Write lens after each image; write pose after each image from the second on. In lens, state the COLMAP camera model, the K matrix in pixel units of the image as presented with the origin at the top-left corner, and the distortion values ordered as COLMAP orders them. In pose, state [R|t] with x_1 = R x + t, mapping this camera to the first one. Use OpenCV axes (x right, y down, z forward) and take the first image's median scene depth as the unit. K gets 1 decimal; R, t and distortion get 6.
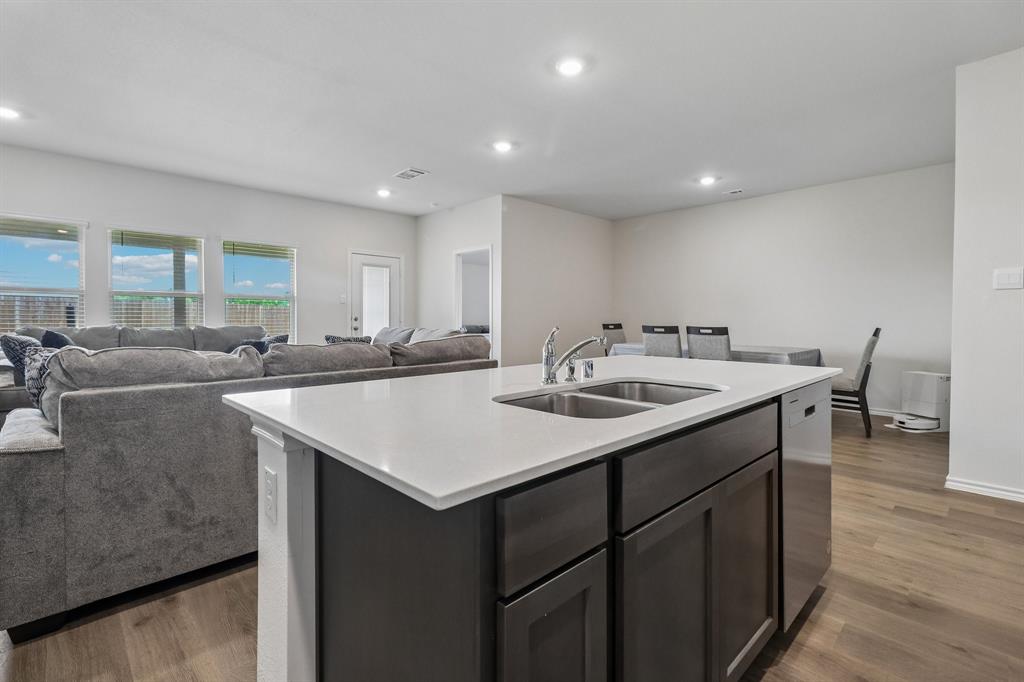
lens RADIAL K [[467.0, 0, 514.6], [0, 467.0, 317.5], [0, 0, 1]] dist [0.014858, -0.005448]
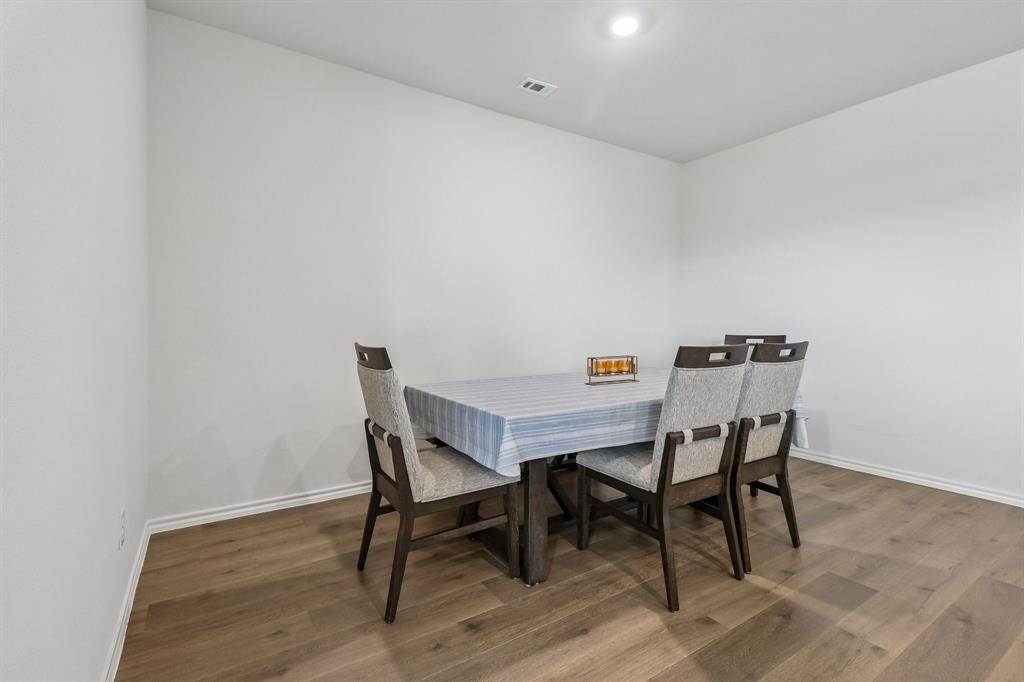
lens RADIAL K [[467.0, 0, 514.6], [0, 467.0, 317.5], [0, 0, 1]] dist [0.014858, -0.005448]
pose [[0.184199, 0.011636, 0.982820, -0.071201], [0.002033, 0.999923, -0.012219, 0.000845], [-0.982887, 0.004249, 0.184161, 1.138194]]
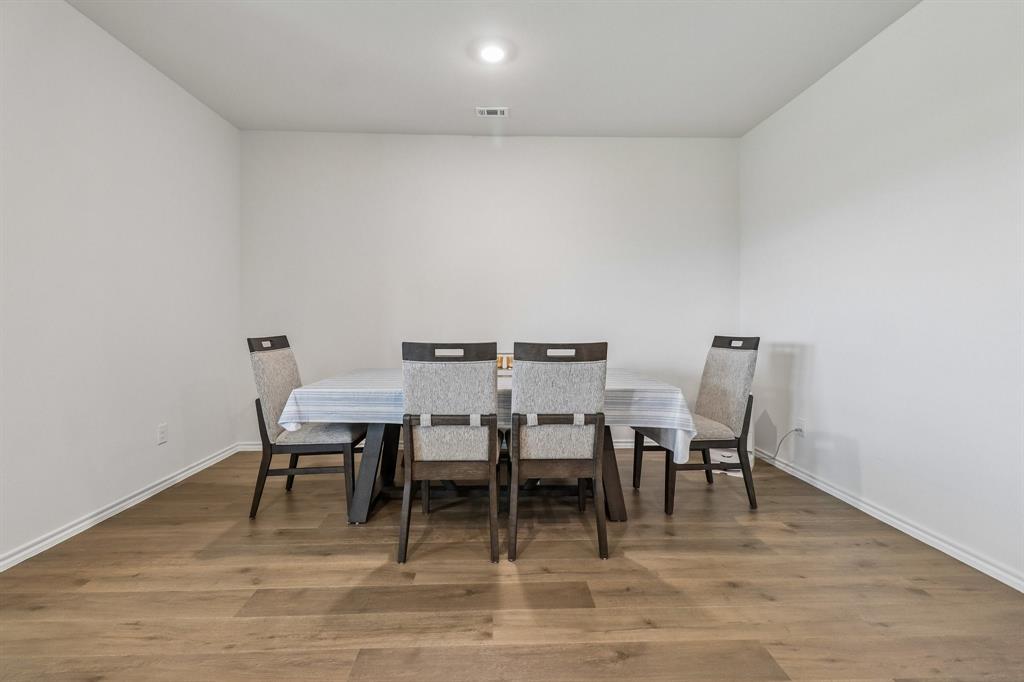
lens RADIAL K [[468.9, 0, 510.3], [0, 468.9, 307.4], [0, 0, 1]] dist [0.014710, -0.001422]
pose [[0.665591, 0.018586, 0.746085, 0.046466], [0.003244, 0.999608, -0.027796, -0.000988], [-0.746310, 0.020921, 0.665270, 0.718826]]
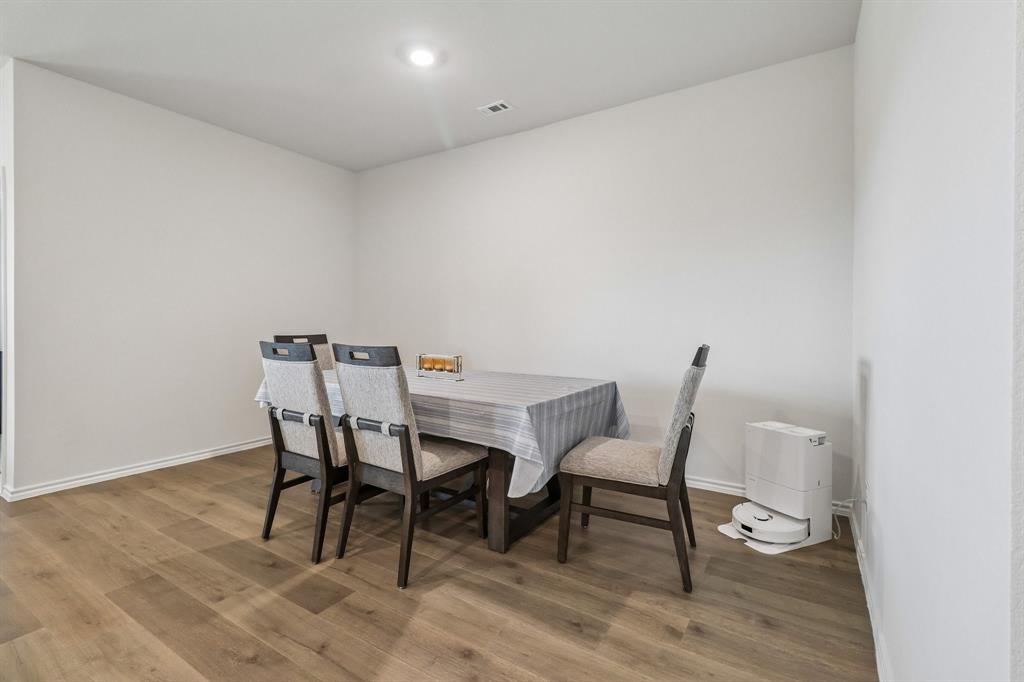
lens RADIAL K [[463.5, 0, 500.0], [0, 463.5, 317.9], [0, 0, 1]] dist [0.012464, -0.000182]
pose [[0.972515, 0.001394, 0.232837, 0.419620], [0.002107, 0.999888, -0.014787, 0.001132], [-0.232831, 0.014871, 0.972403, 0.536168]]
